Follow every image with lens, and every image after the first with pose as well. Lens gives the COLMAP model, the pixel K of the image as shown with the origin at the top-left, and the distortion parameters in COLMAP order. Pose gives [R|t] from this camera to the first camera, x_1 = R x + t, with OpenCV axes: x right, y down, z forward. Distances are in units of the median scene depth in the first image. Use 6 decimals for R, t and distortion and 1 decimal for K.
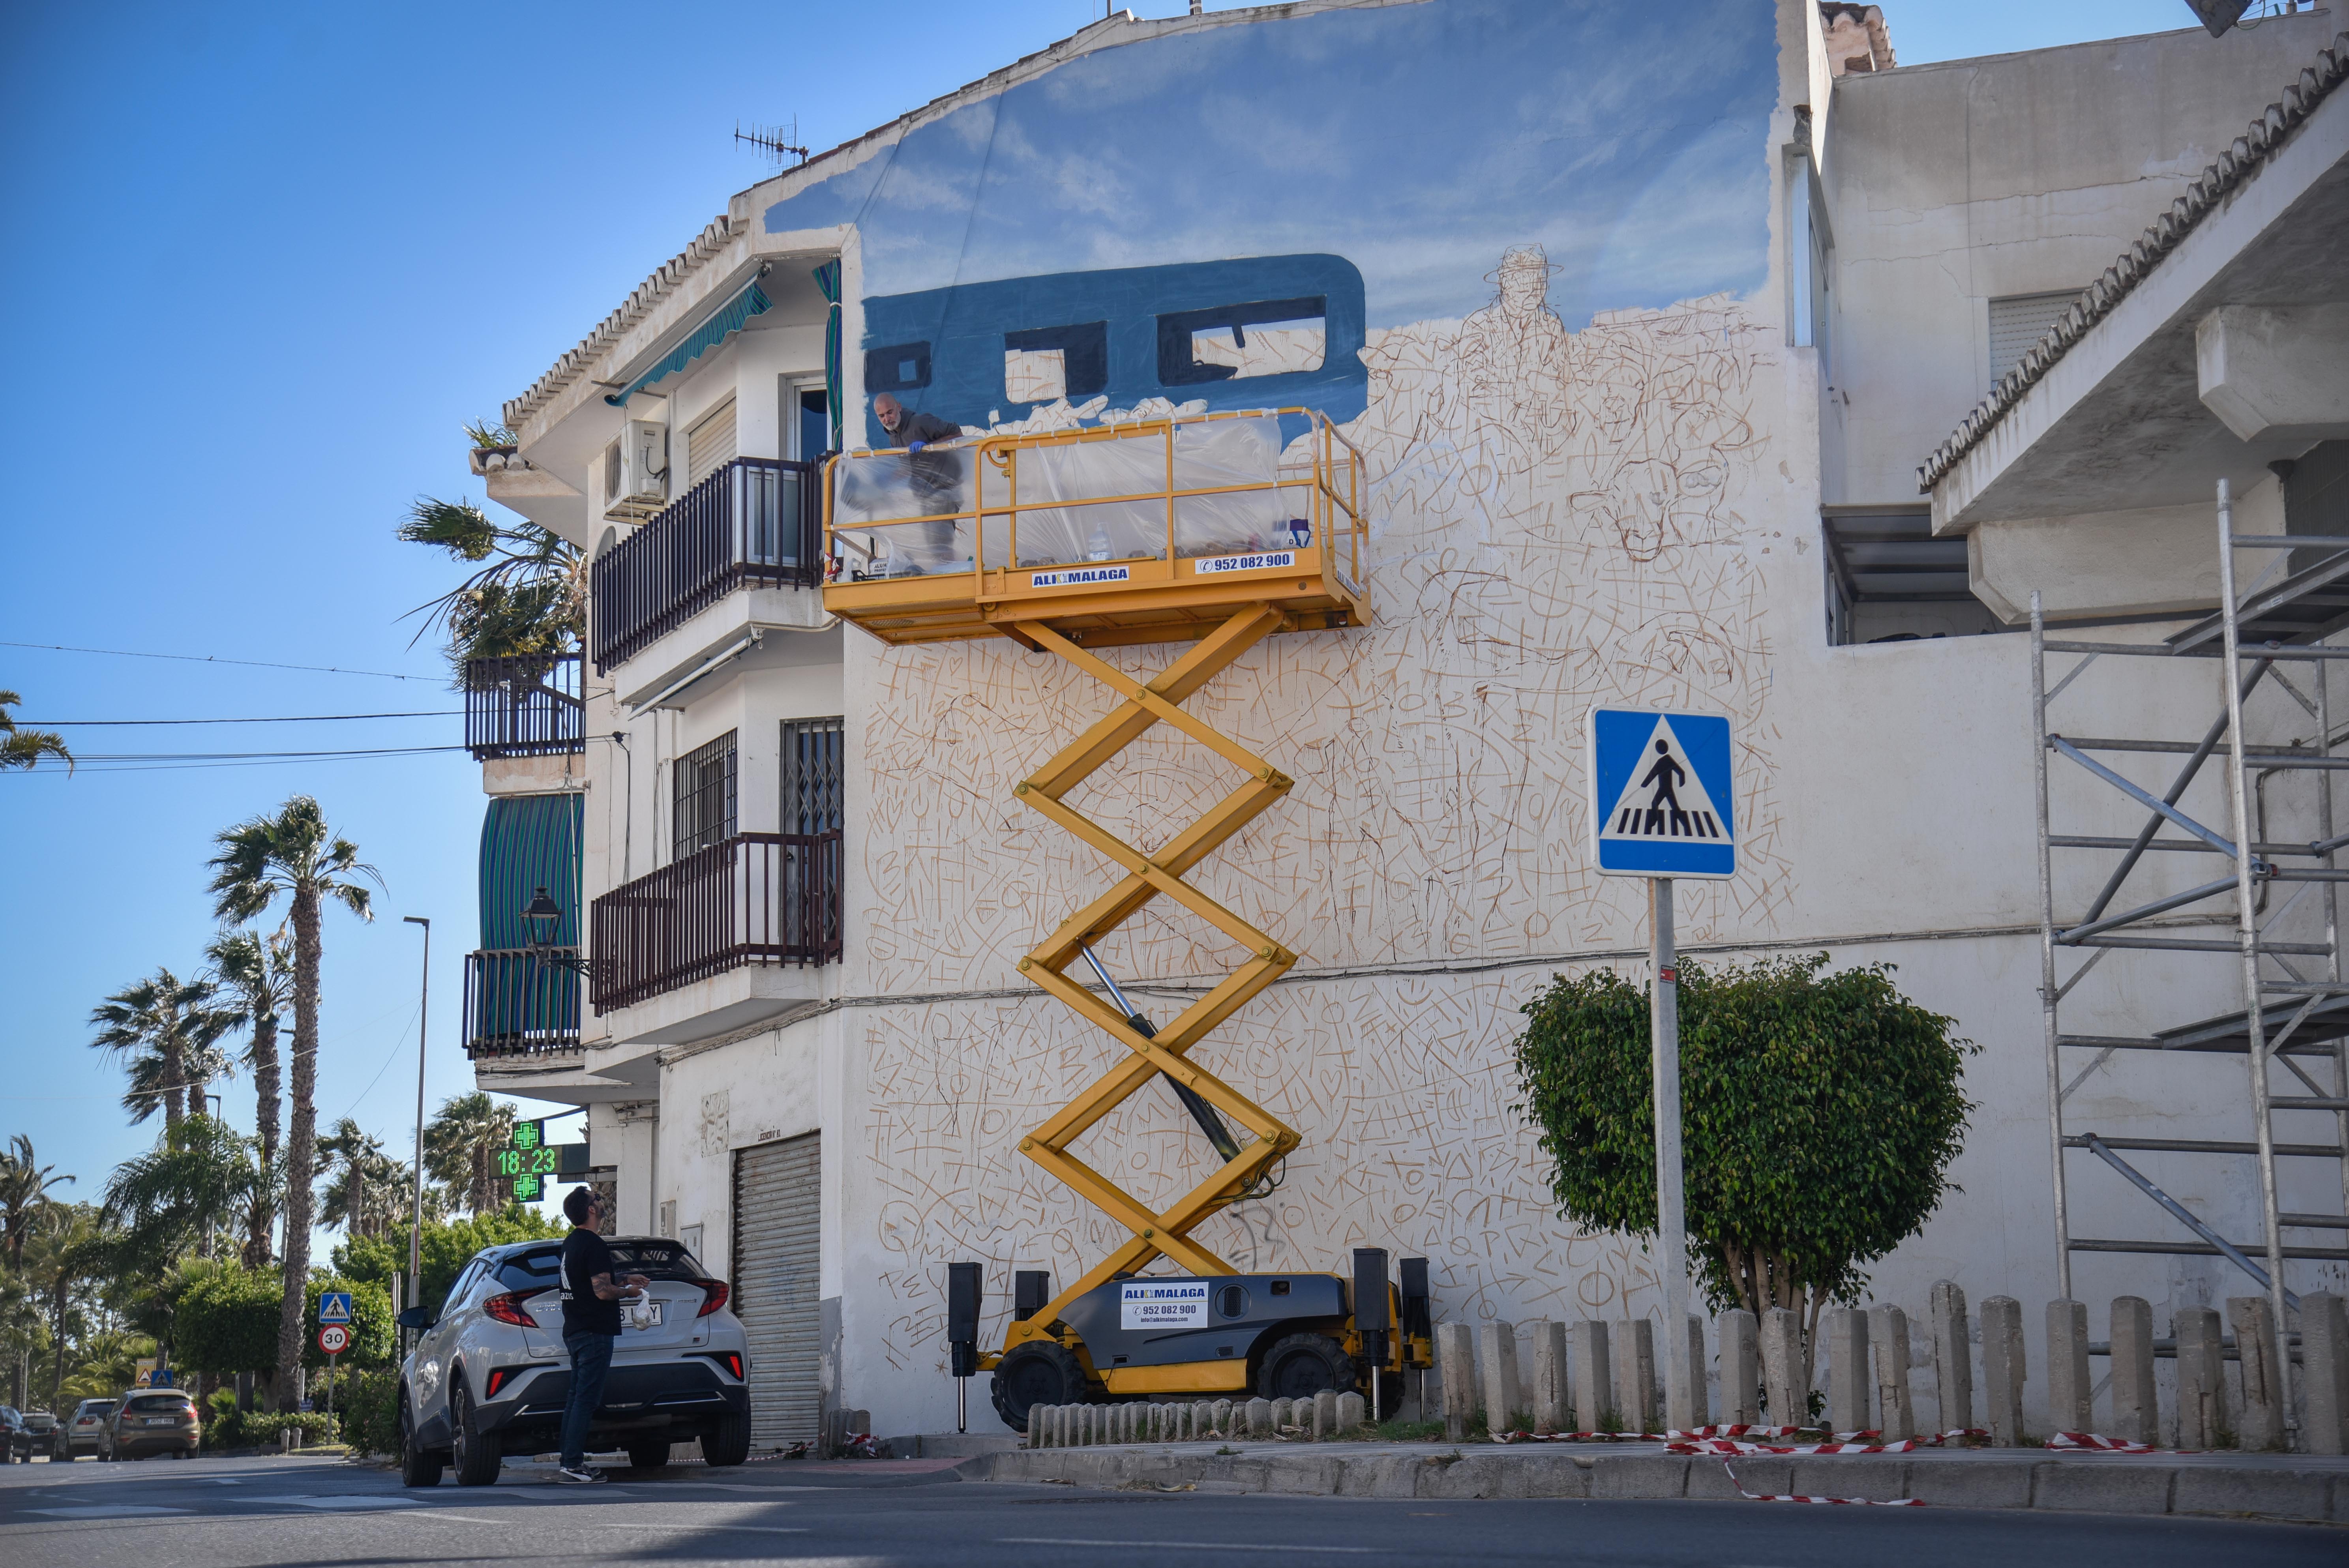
lens RADIAL K [[3558.8, 0, 1166.4], [0, 3558.8, 810.5], [0, 0, 1]] dist [0.270546, 0.032032]
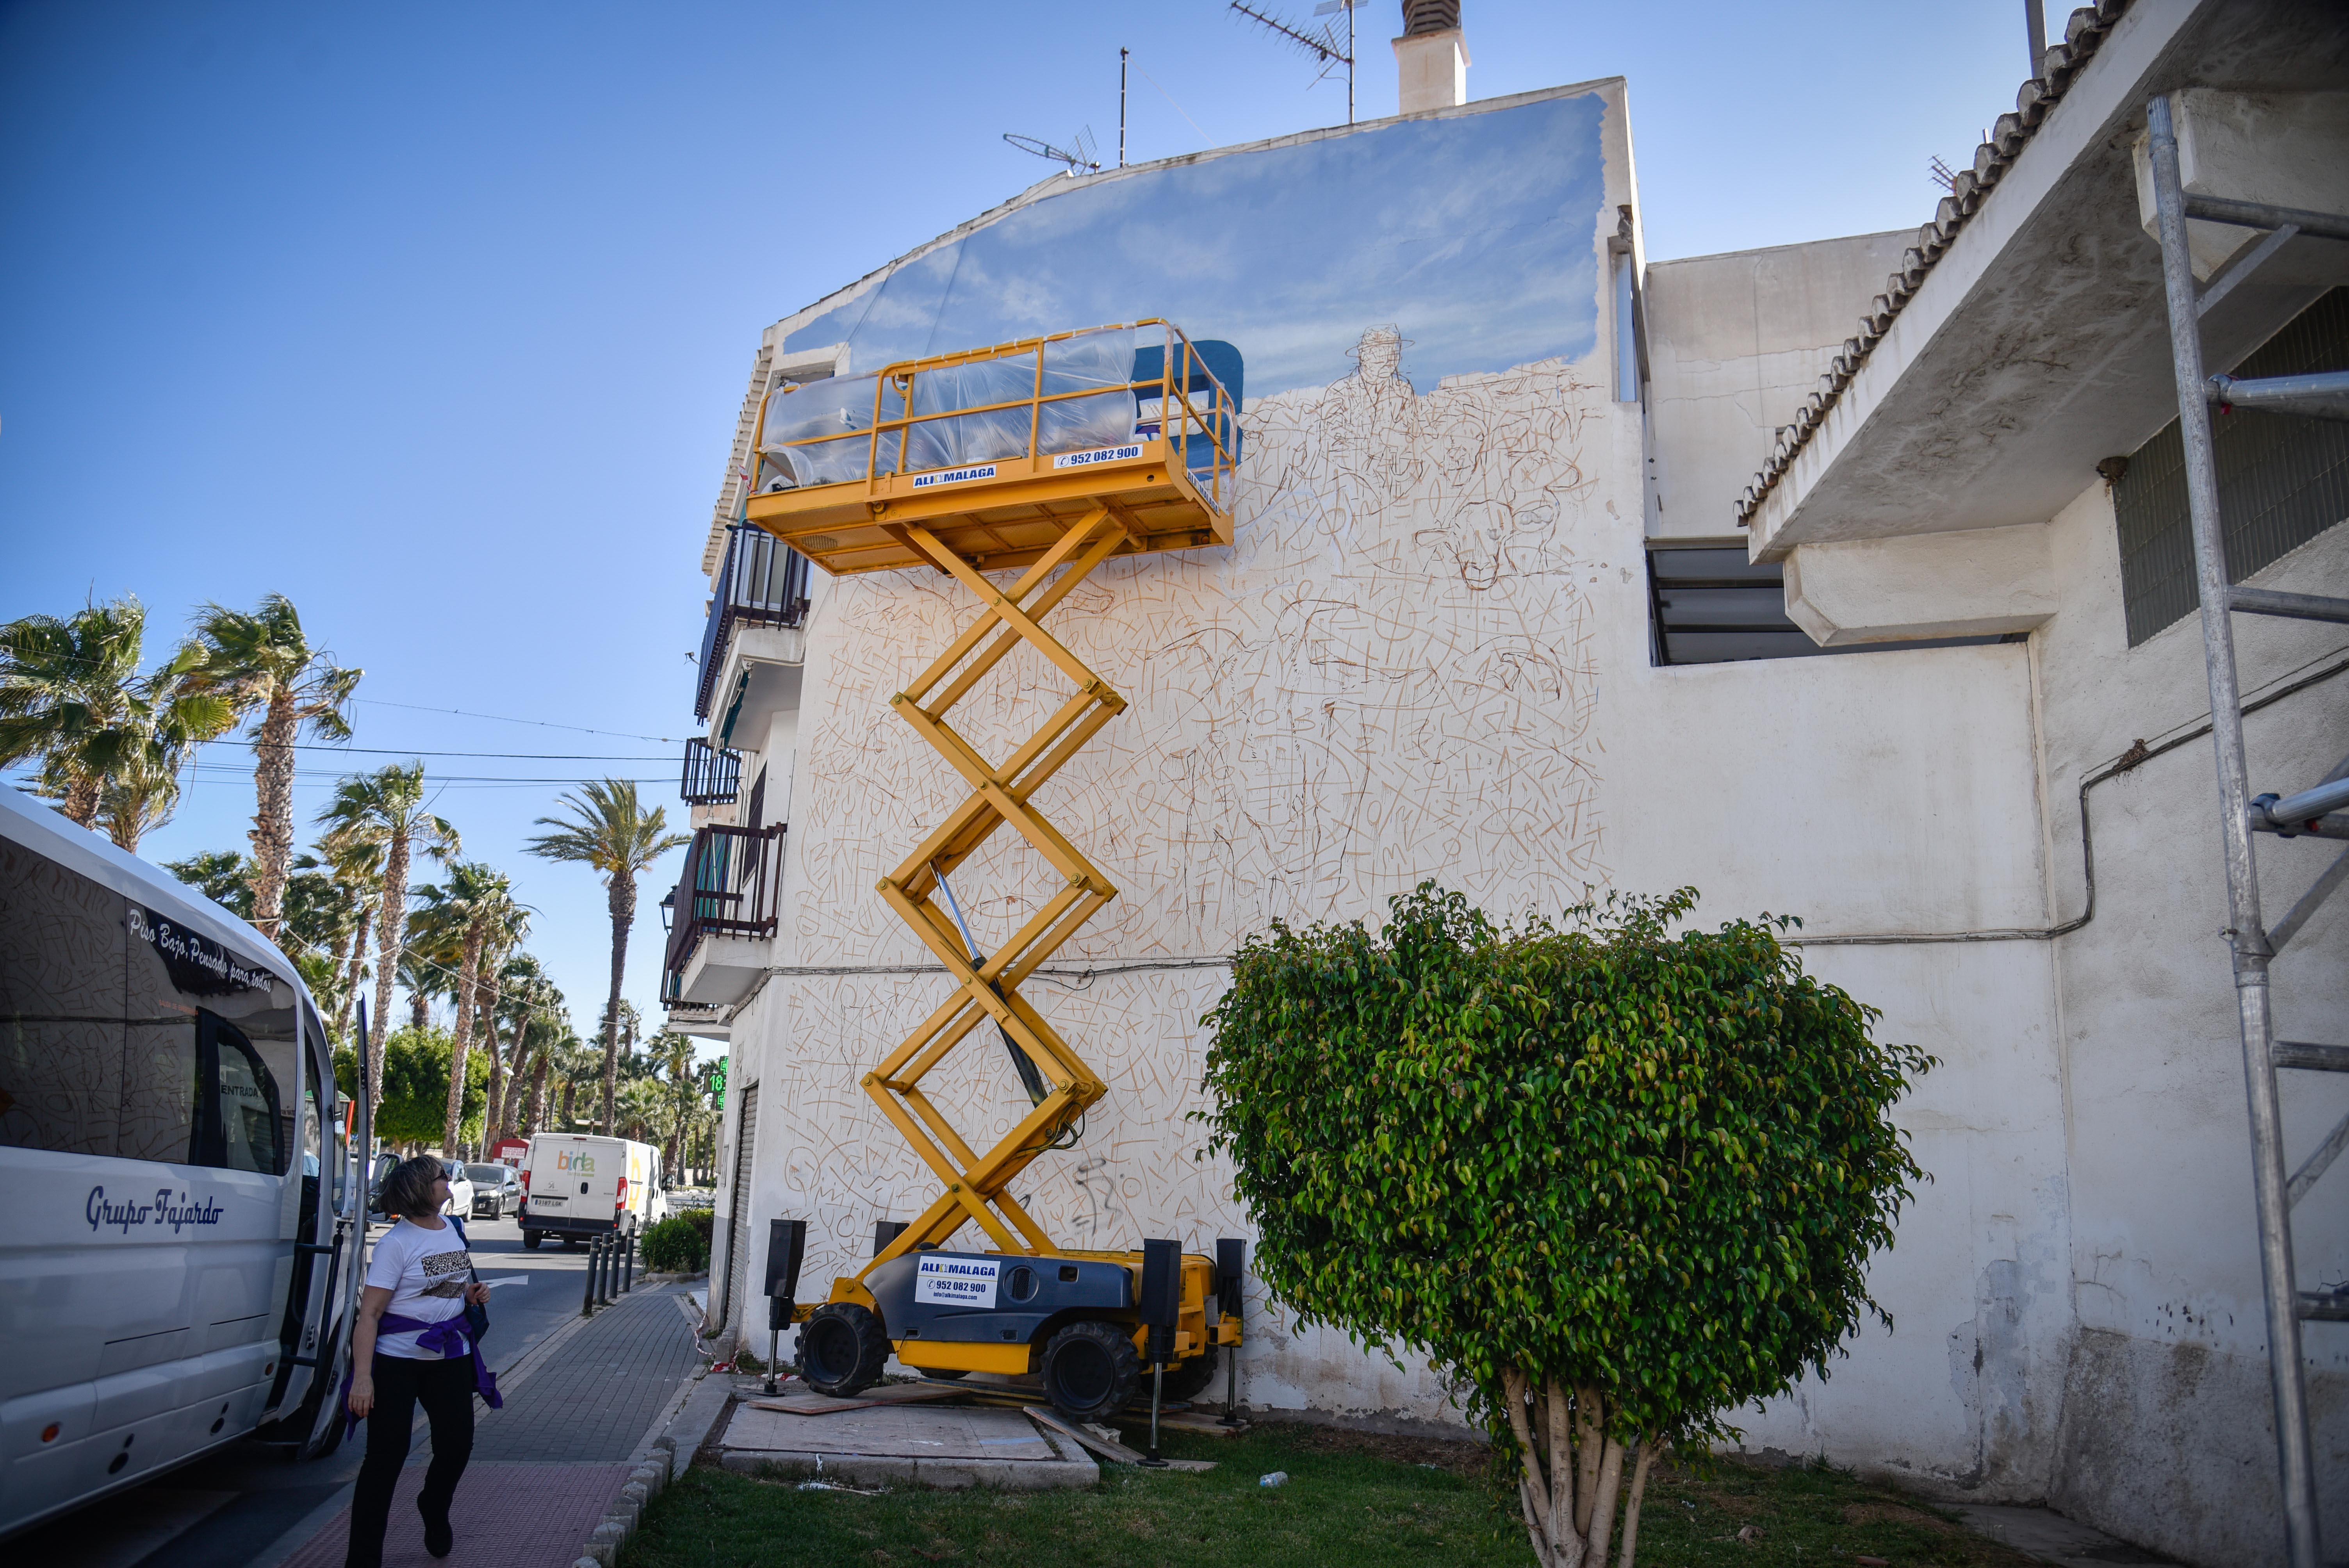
lens RADIAL K [[1664.5, 0, 1141.6], [0, 1664.5, 797.5], [0, 0, 1]] dist [-0.116742, 0.087565]
pose [[0.994357, 0.035739, -0.099879, 0.082677], [-0.043084, 0.996447, -0.072374, 0.032588], [0.096938, 0.076269, 0.992364, 0.494650]]
